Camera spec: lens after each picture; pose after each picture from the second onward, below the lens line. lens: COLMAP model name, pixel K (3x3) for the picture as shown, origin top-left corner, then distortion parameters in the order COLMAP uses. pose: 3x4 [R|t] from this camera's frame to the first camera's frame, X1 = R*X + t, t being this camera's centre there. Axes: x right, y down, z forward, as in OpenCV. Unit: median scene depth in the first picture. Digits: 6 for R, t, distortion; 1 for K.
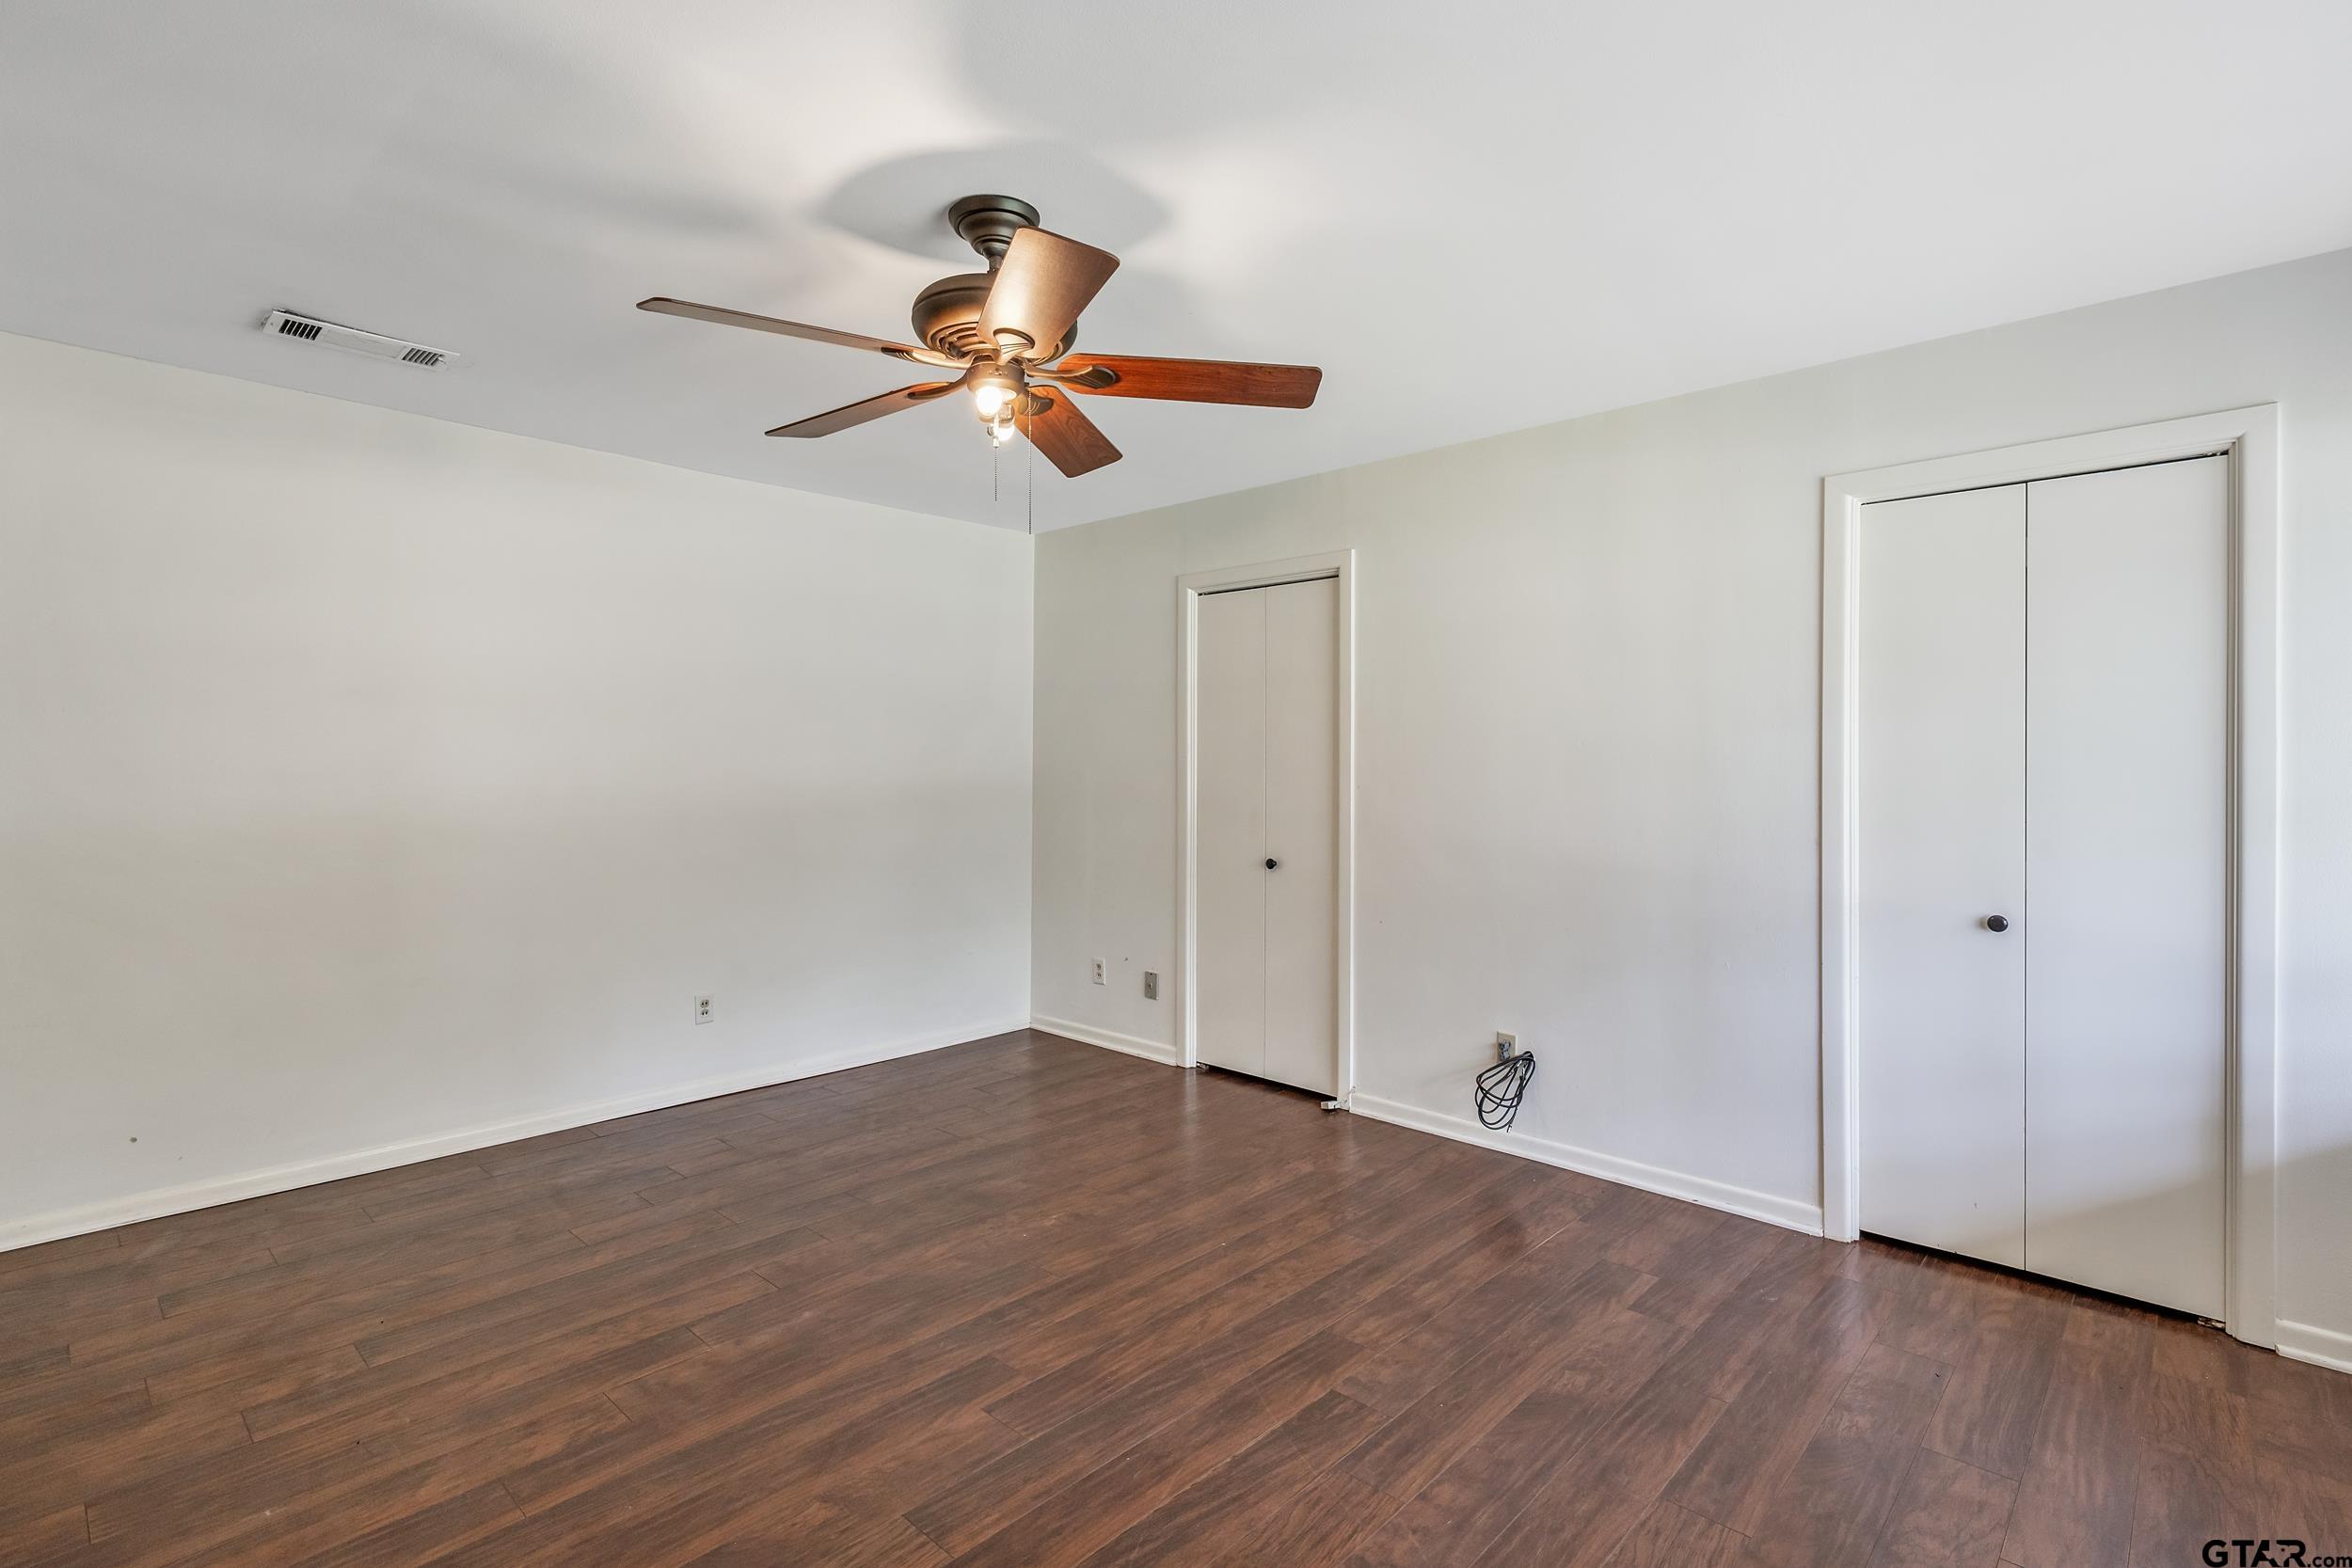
lens RADIAL K [[1123.6, 0, 1170.7], [0, 1123.6, 759.4], [0, 0, 1]] dist [0.000932, -0.000798]
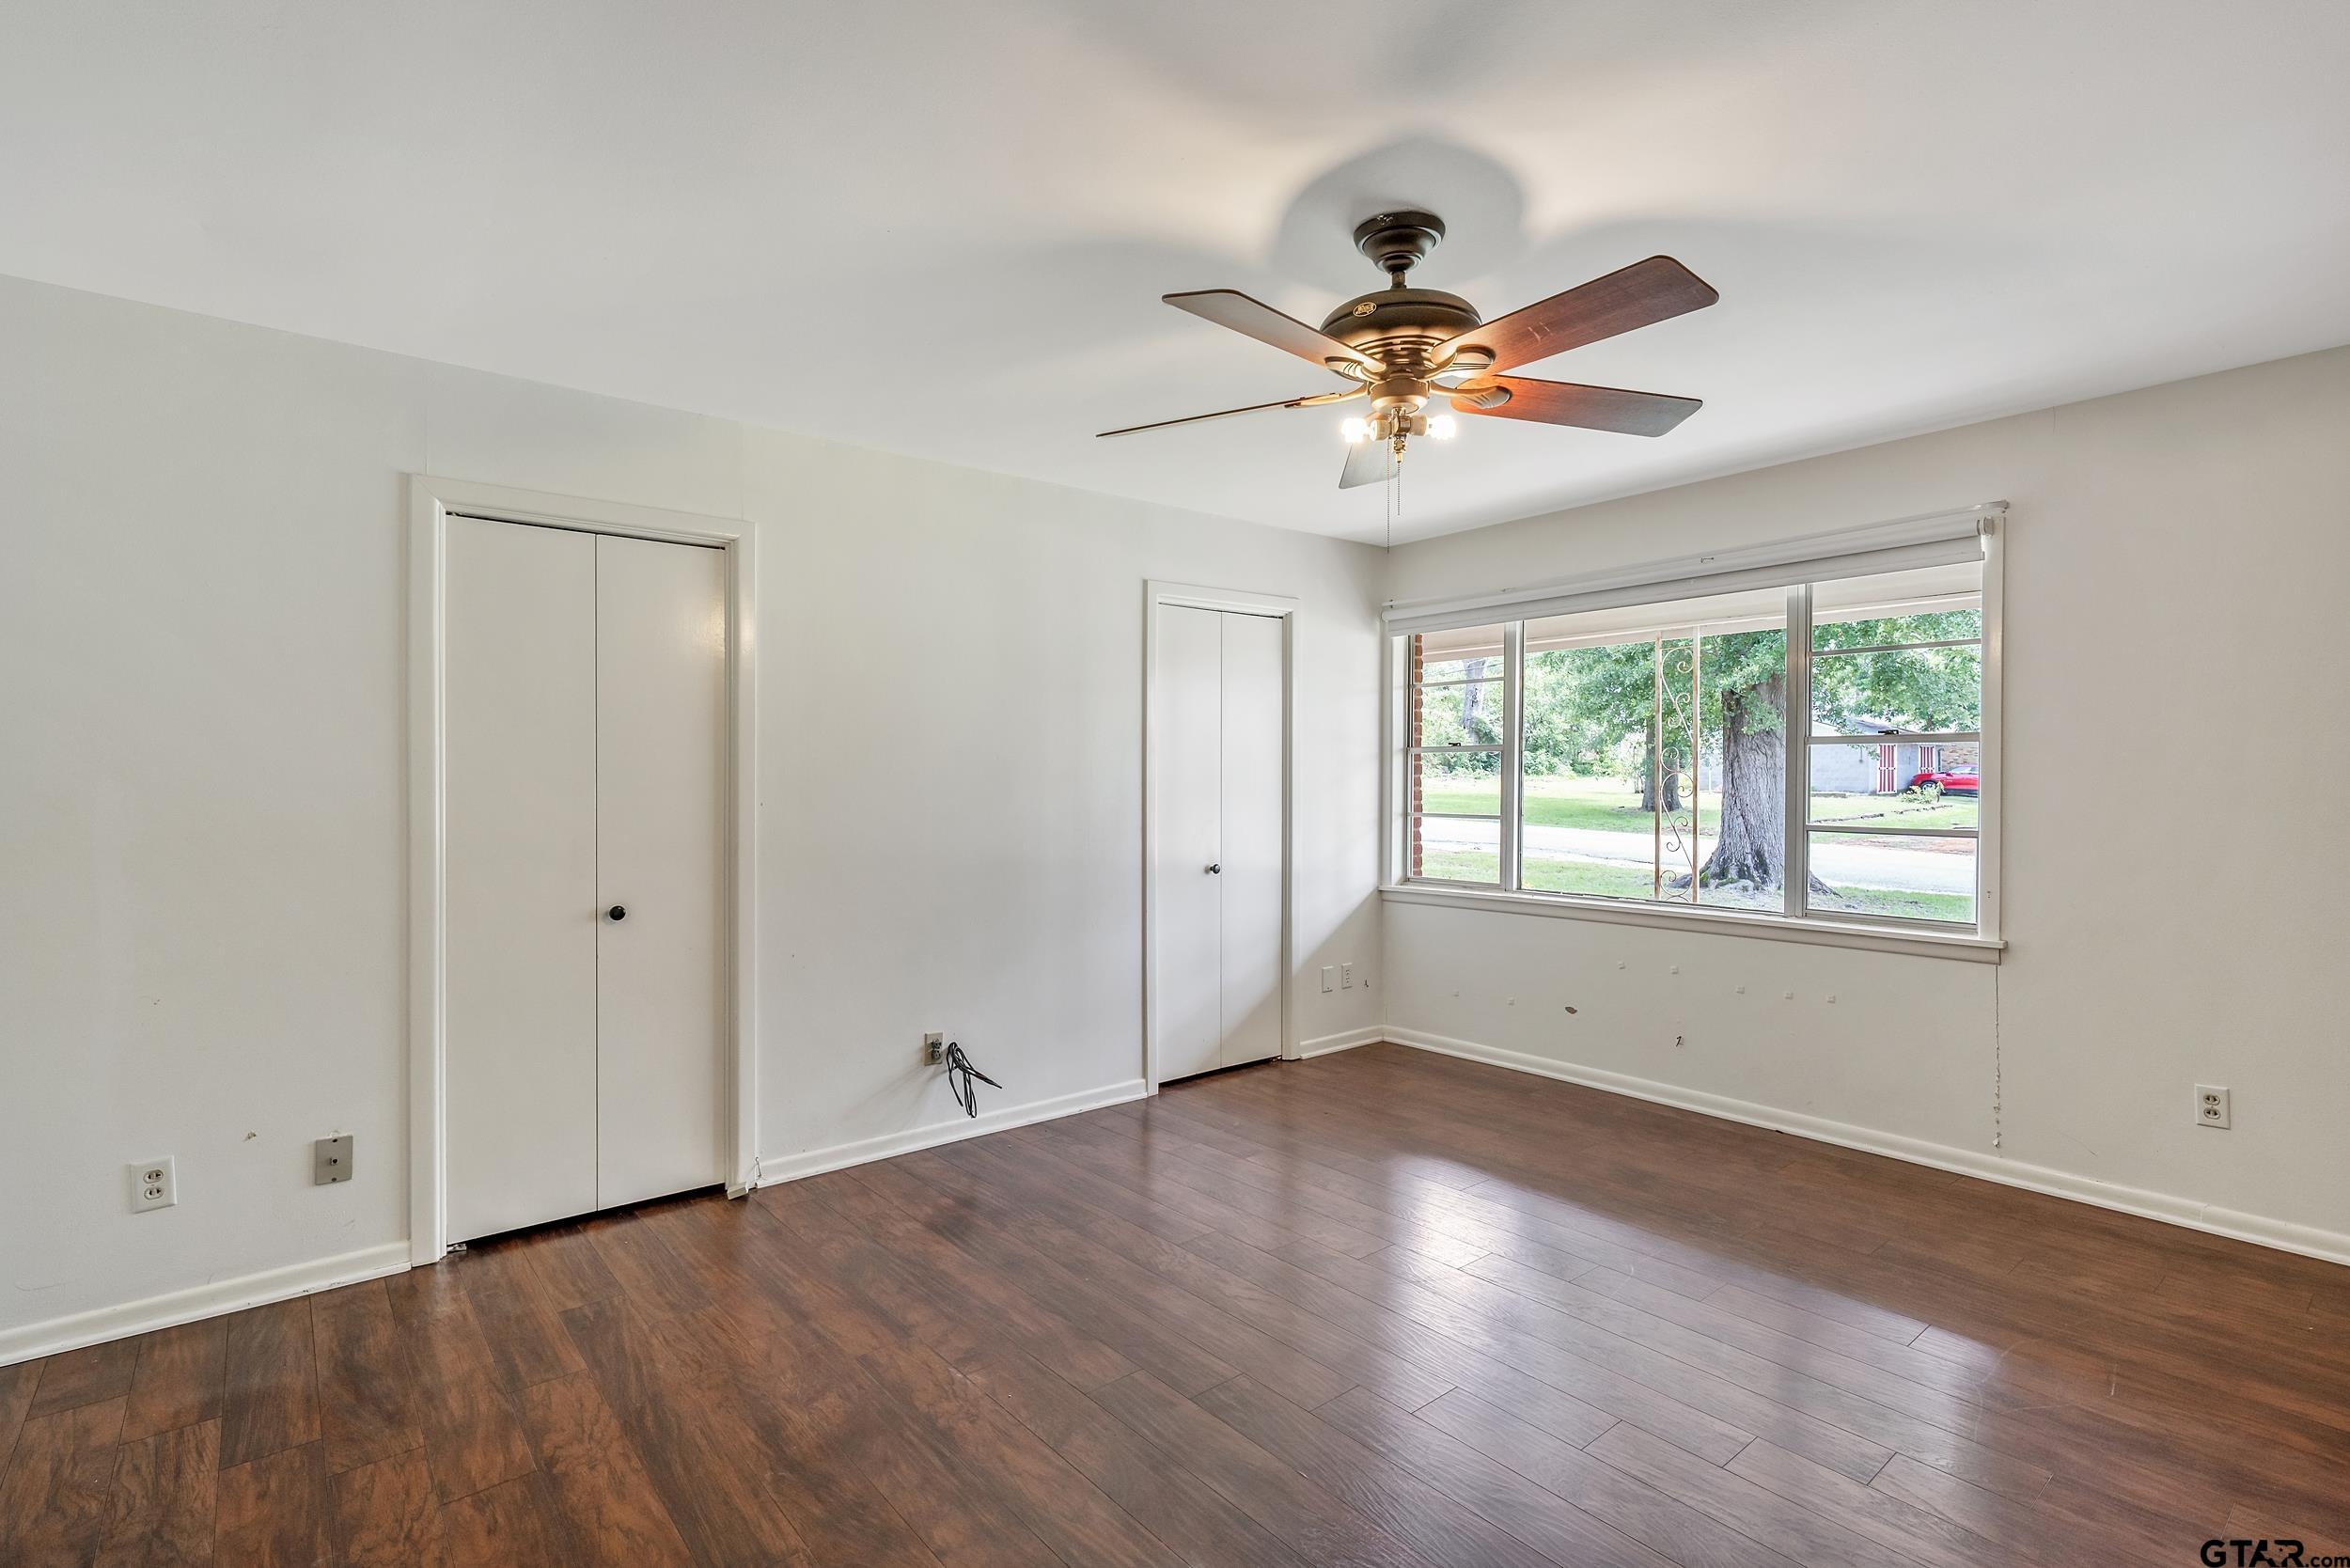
lens RADIAL K [[1122.8, 0, 1169.9], [0, 1122.8, 797.5], [0, 0, 1]] dist [0.000932, -0.000798]
pose [[0.110310, -0.026487, 0.993544, -0.761701], [-0.004594, 0.999621, 0.027159, -0.007522], [-0.993887, -0.007560, 0.110146, 0.706436]]
